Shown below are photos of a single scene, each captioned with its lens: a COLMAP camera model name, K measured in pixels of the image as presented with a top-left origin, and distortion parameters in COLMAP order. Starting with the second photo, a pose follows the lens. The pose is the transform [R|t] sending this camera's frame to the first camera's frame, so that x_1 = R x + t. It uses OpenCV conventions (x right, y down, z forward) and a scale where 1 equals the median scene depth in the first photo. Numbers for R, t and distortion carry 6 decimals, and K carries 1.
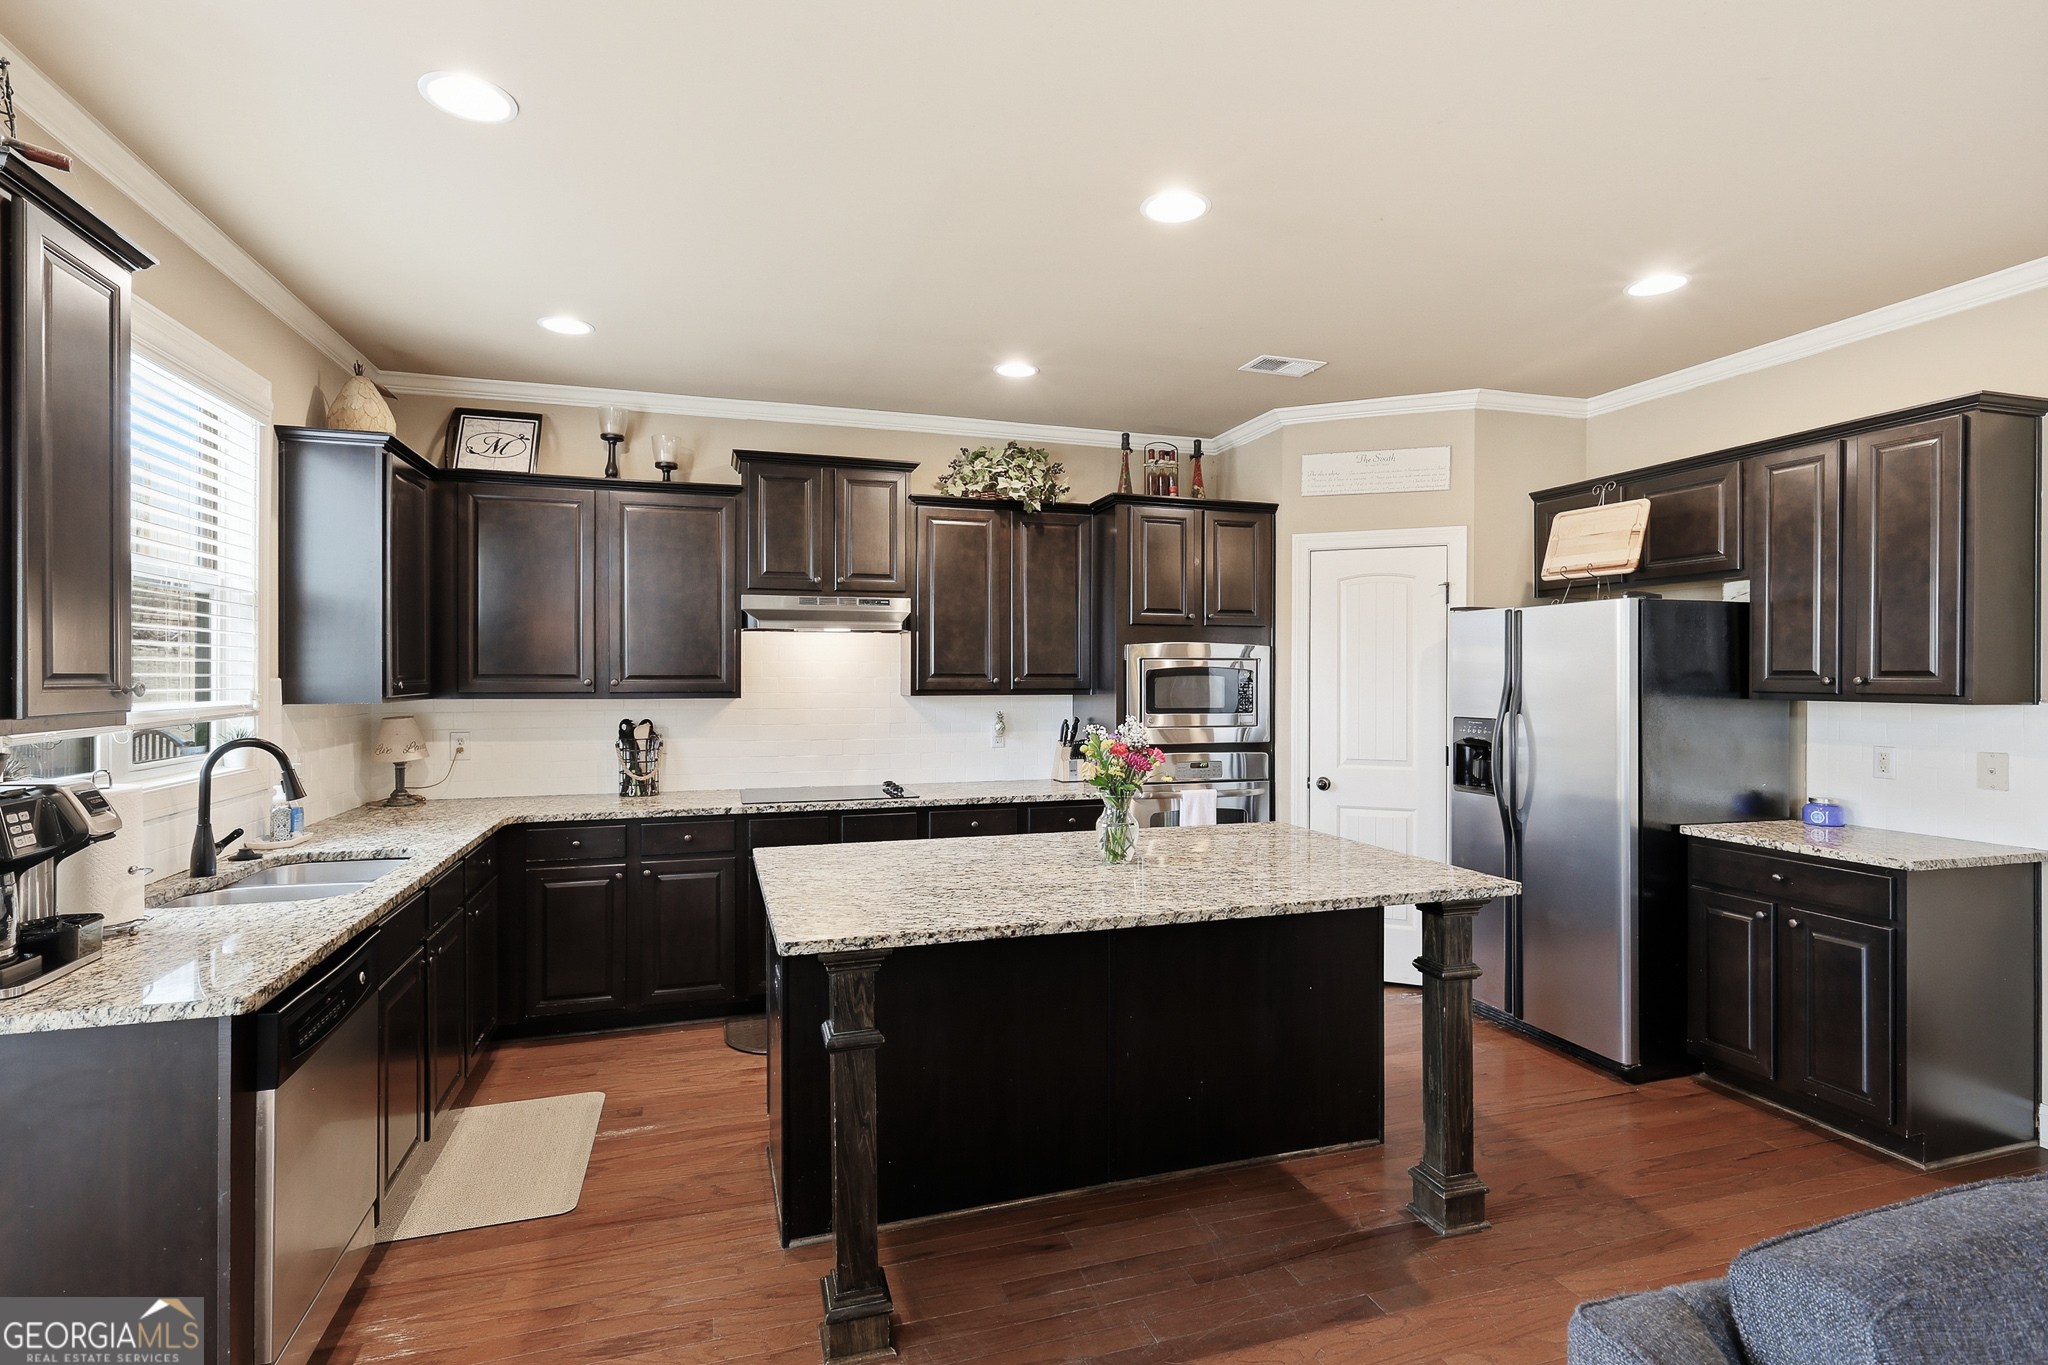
lens RADIAL K [[986.5, 0, 1034.7], [0, 986.5, 674.3], [0, 0, 1]] dist [0.001099, 0.000124]
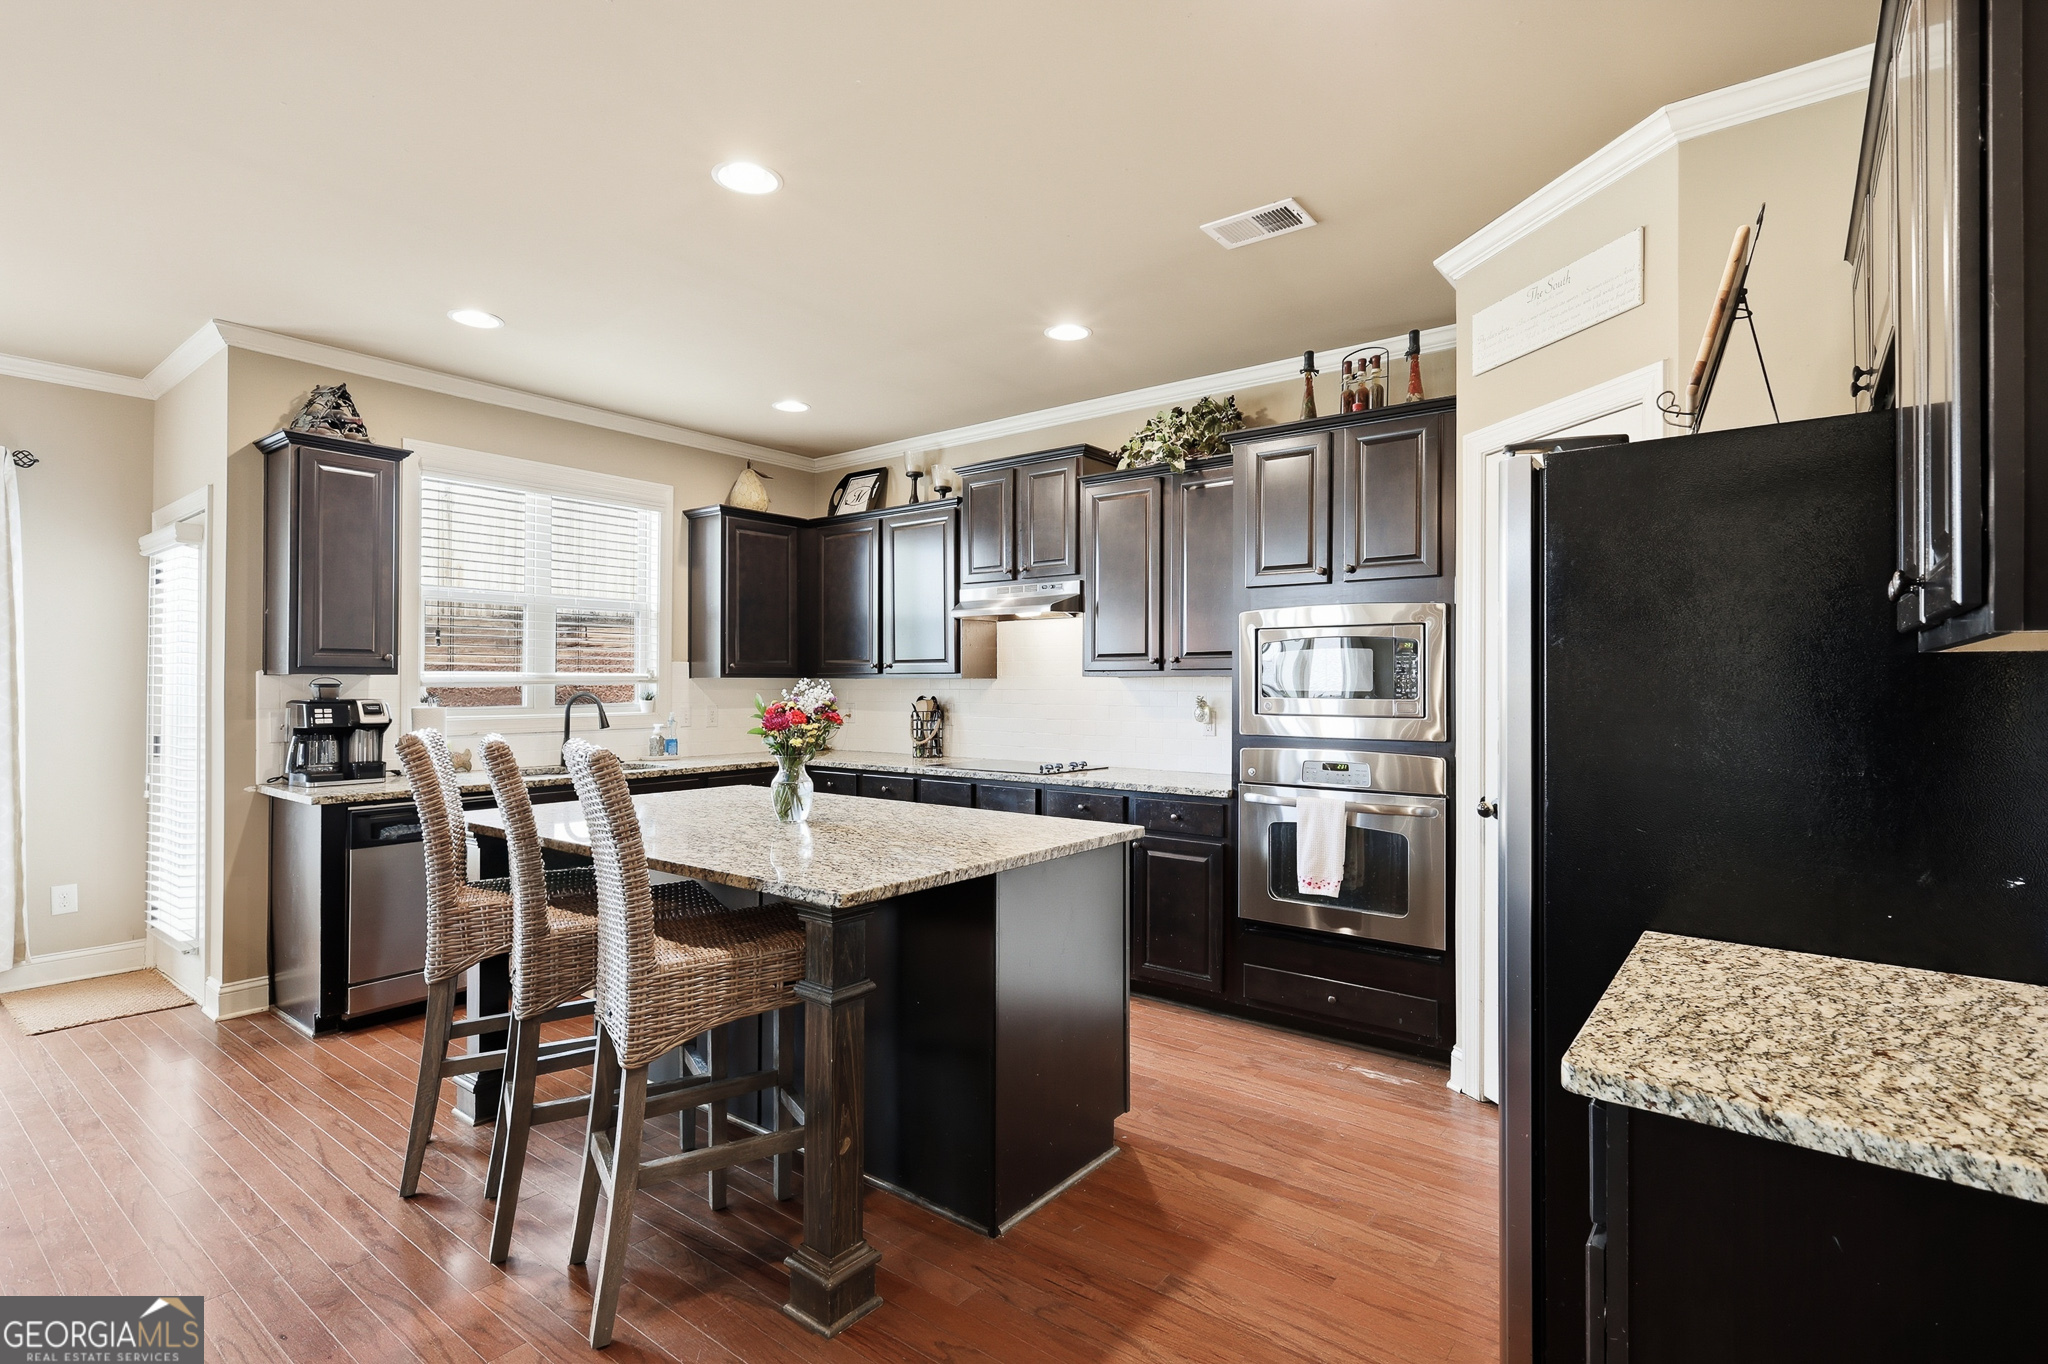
lens RADIAL K [[986.5, 0, 1034.7], [0, 986.5, 673.8], [0, 0, 1]] dist [0.001099, 0.000124]
pose [[0.562095, -0.006674, -0.827046, 0.710968], [-0.001806, 0.999955, -0.009296, 0.030179], [0.827071, 0.006719, 0.562058, 0.410087]]
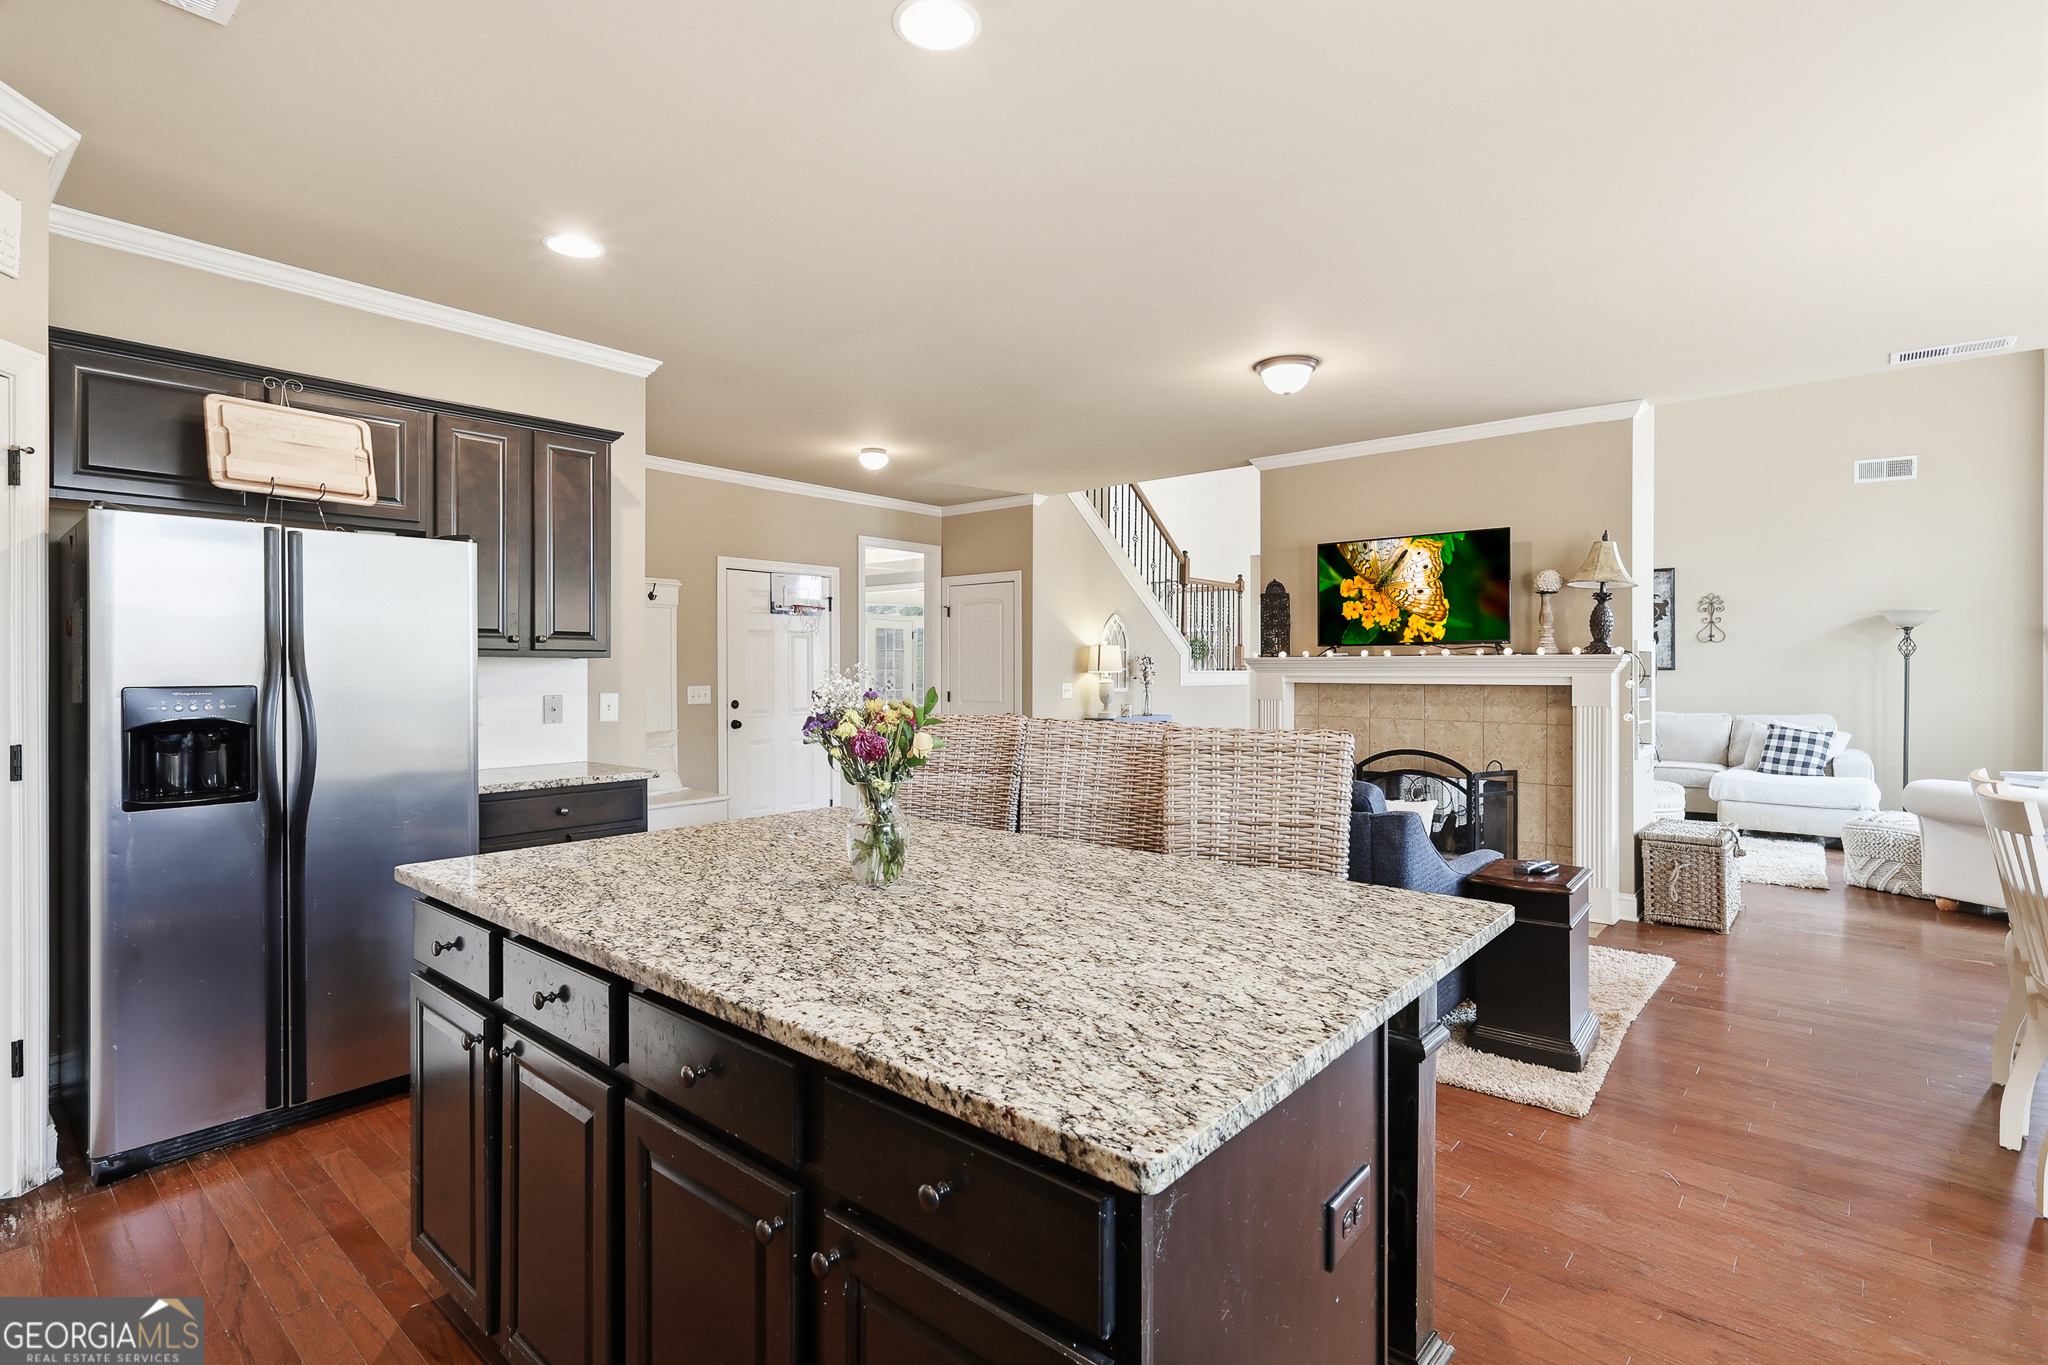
lens RADIAL K [[970.9, 0, 1020.2], [0, 970.9, 672.0], [0, 0, 1]] dist [-0.000119, -0.000071]
pose [[-0.517568, -0.003783, 0.855633, -0.343632], [0.001992, 0.999982, 0.005627, 0.030501], [-0.855640, 0.004616, -0.517552, 0.825705]]
